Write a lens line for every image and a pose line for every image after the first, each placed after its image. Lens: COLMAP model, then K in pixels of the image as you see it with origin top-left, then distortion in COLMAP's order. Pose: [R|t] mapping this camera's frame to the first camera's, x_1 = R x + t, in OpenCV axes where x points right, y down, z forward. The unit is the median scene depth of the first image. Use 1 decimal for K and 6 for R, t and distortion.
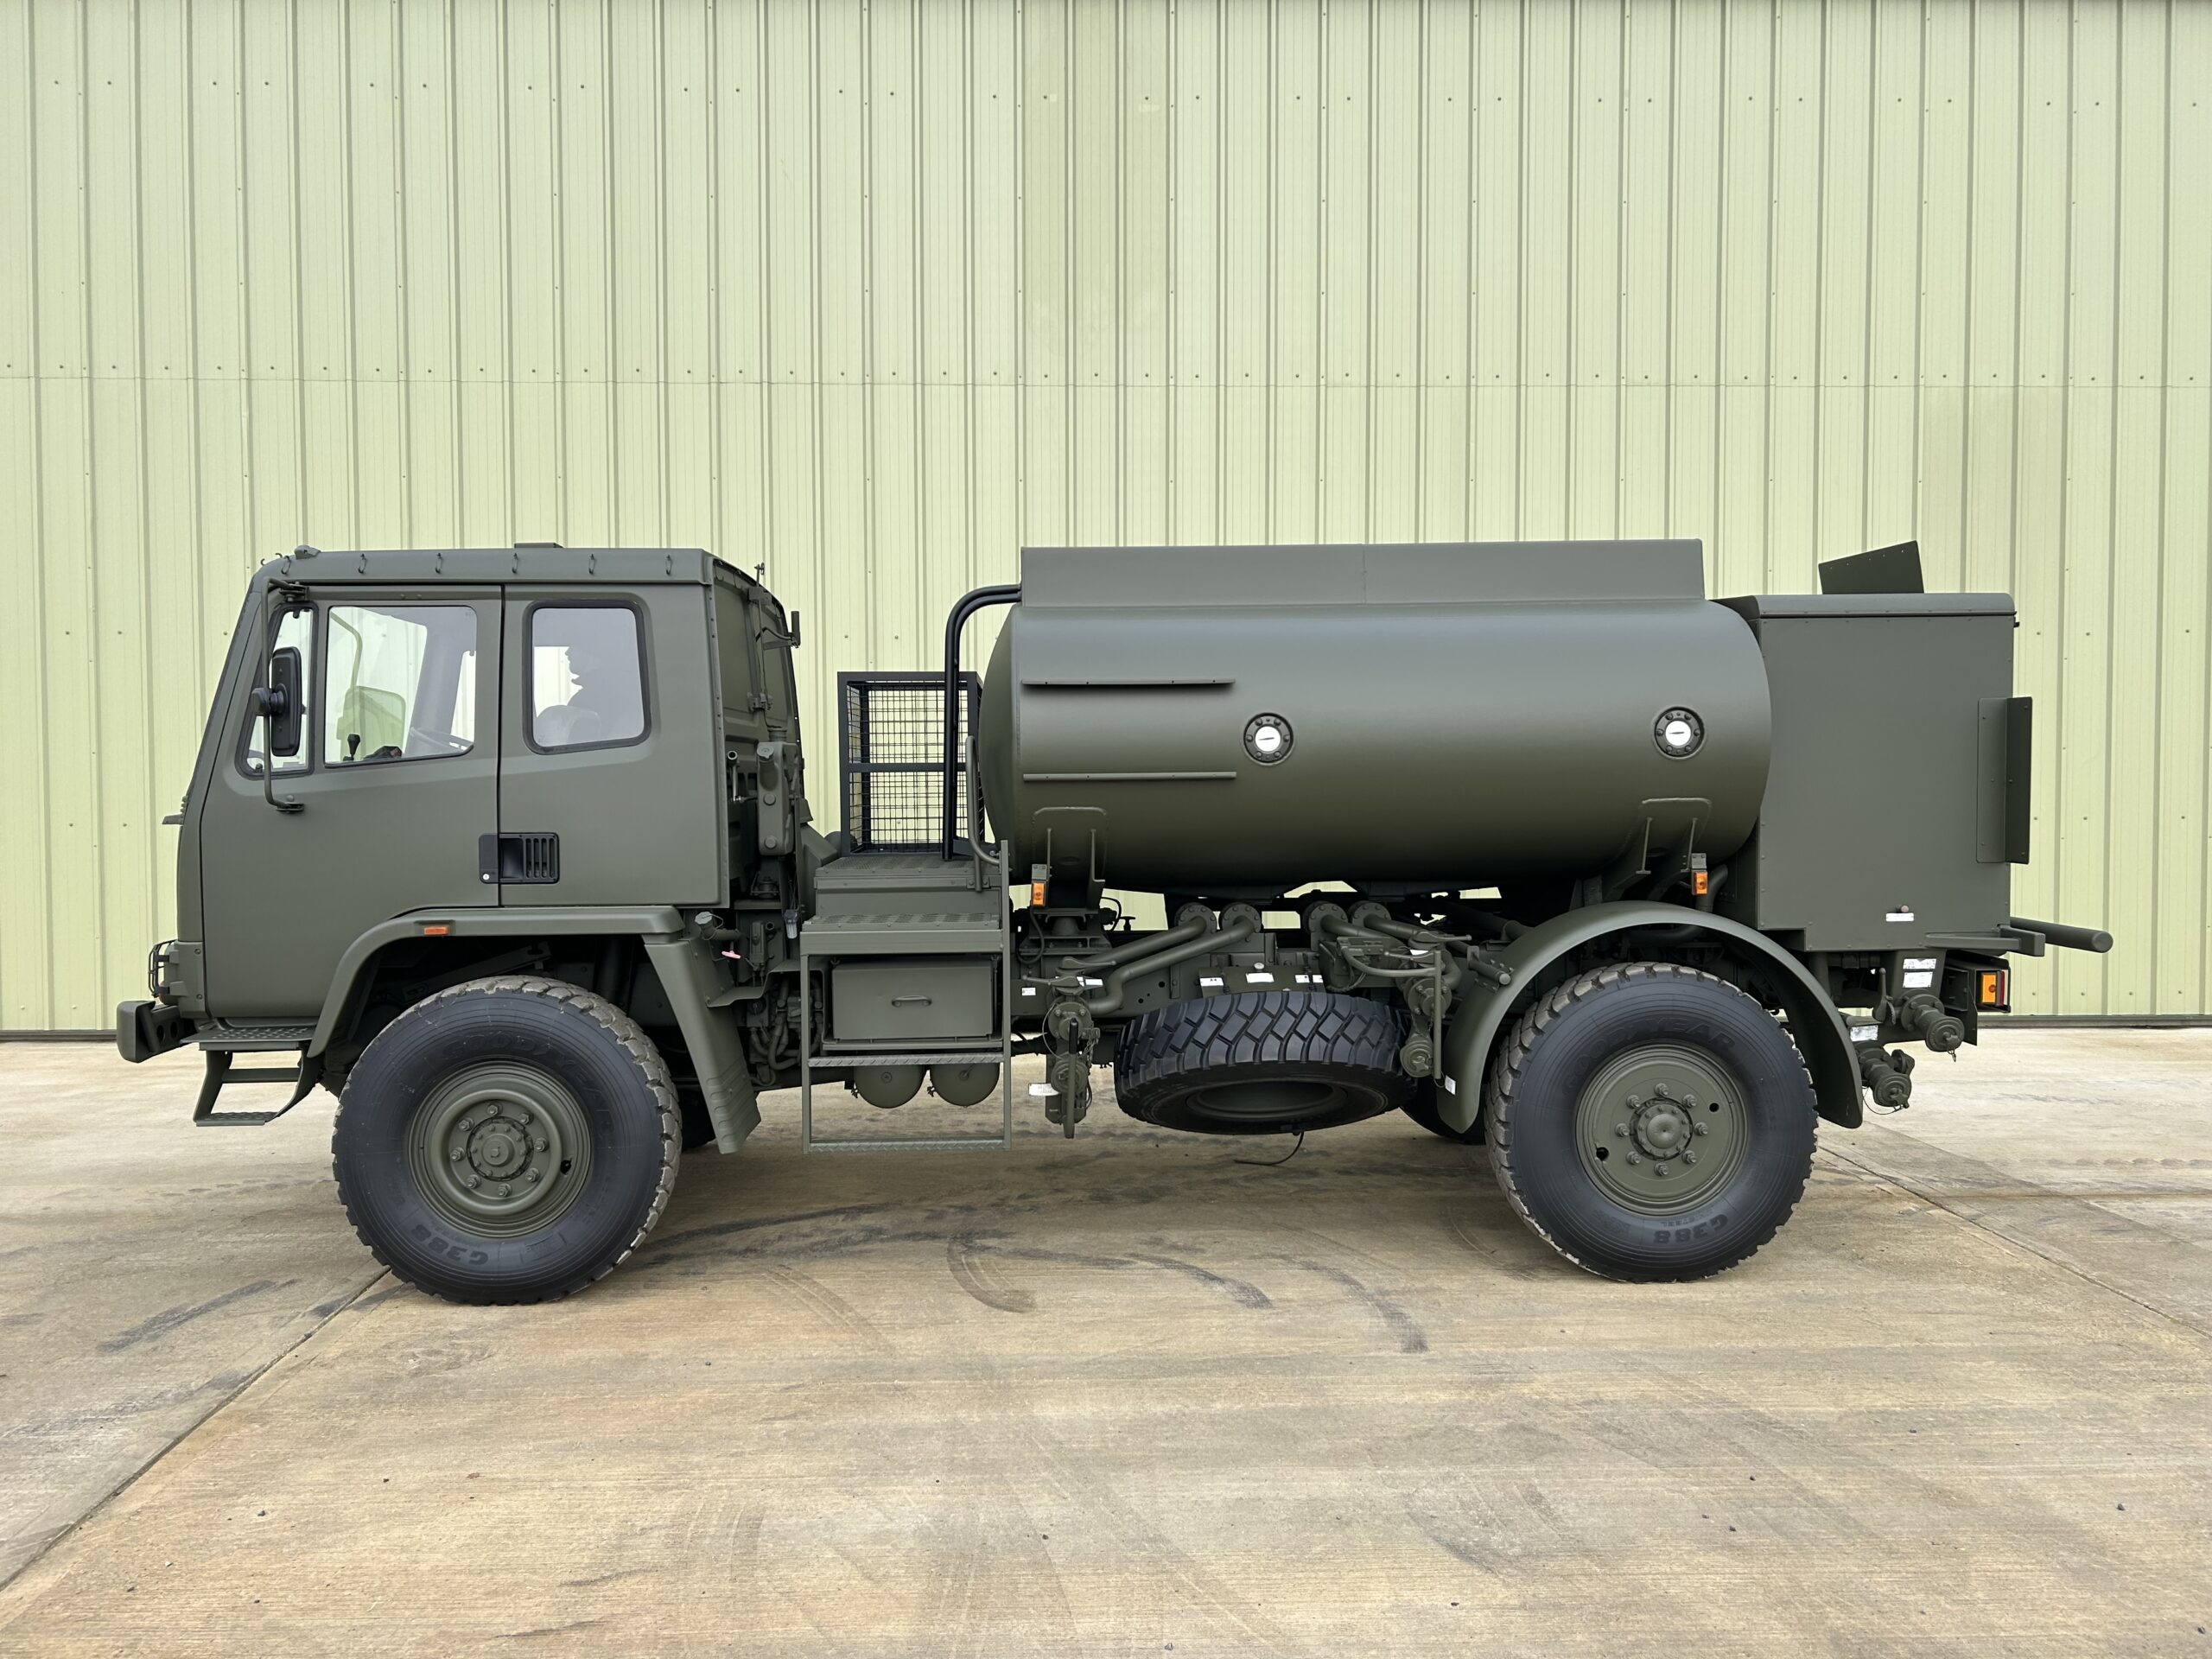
lens RADIAL K [[1681.2, 0, 1099.9], [0, 1681.2, 836.3], [0, 0, 1]] dist [0.049646, -0.052429]
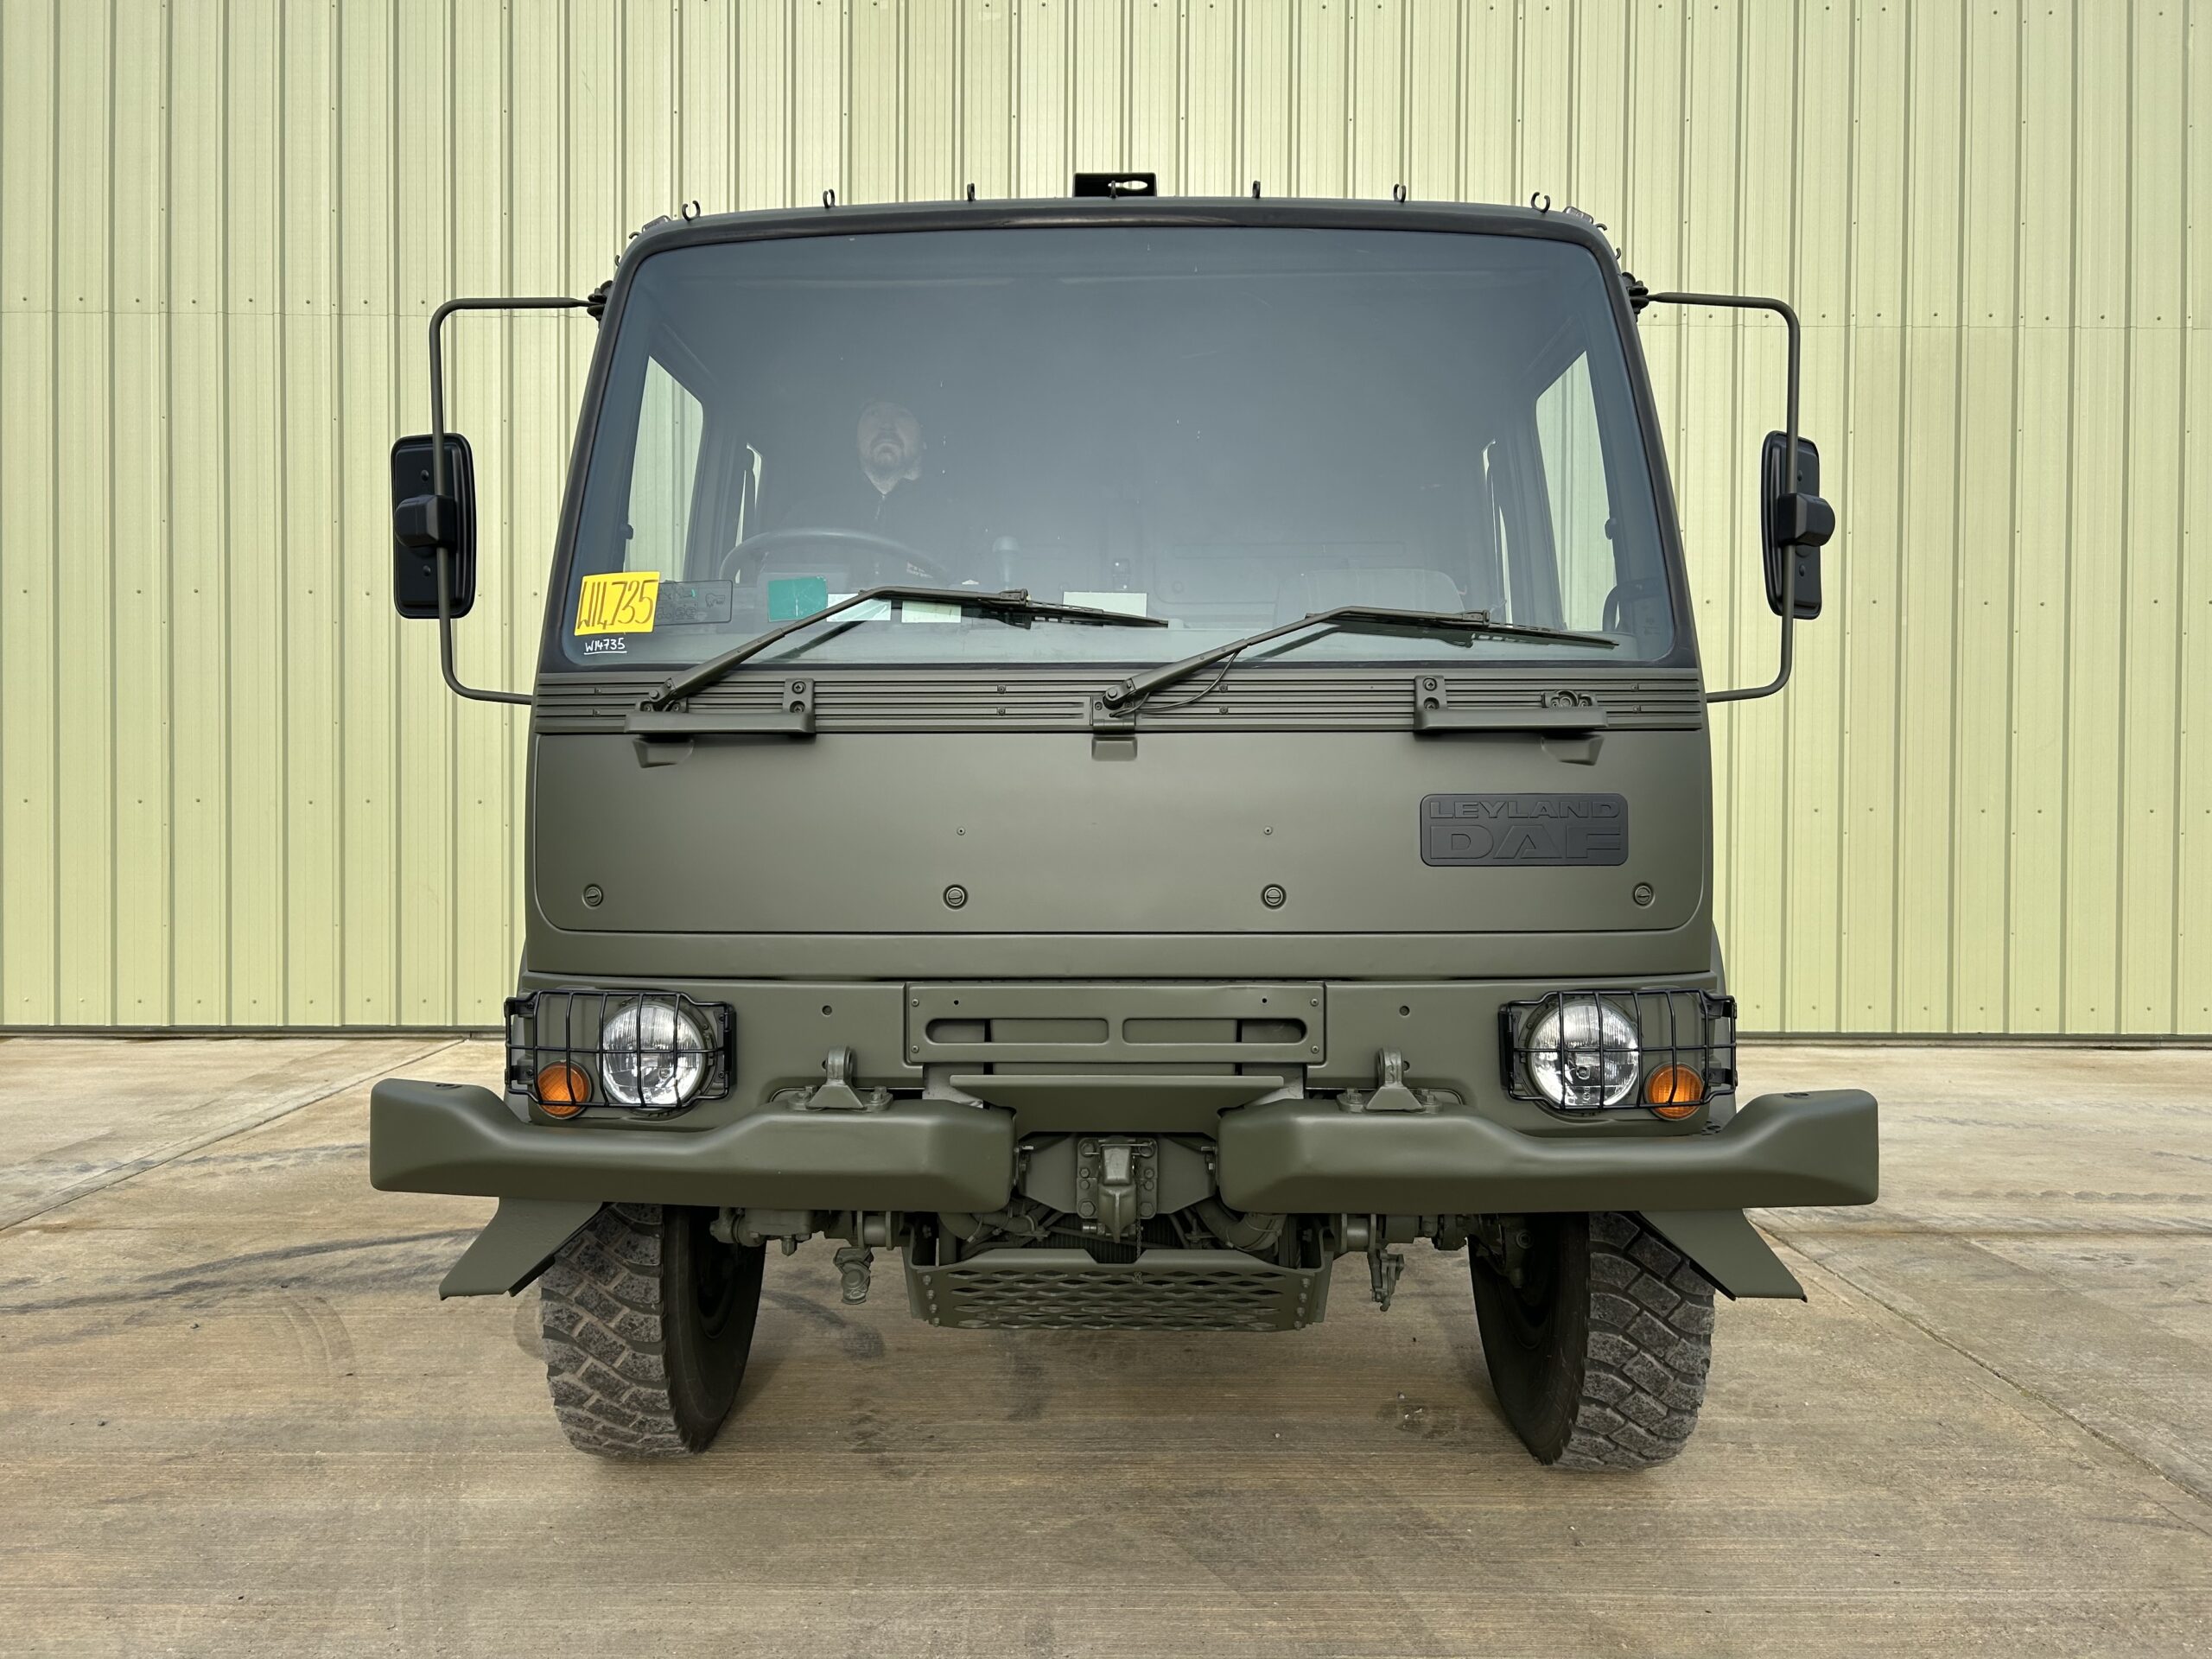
lens RADIAL K [[1681.2, 0, 1098.1], [0, 1681.2, 837.3], [0, 0, 1]] dist [0.049646, -0.052429]
pose [[0.999704, 0.008597, -0.022748, 0.209889], [-0.009015, 0.999791, -0.018324, 0.046006], [0.022586, 0.018523, 0.999573, 0.196151]]
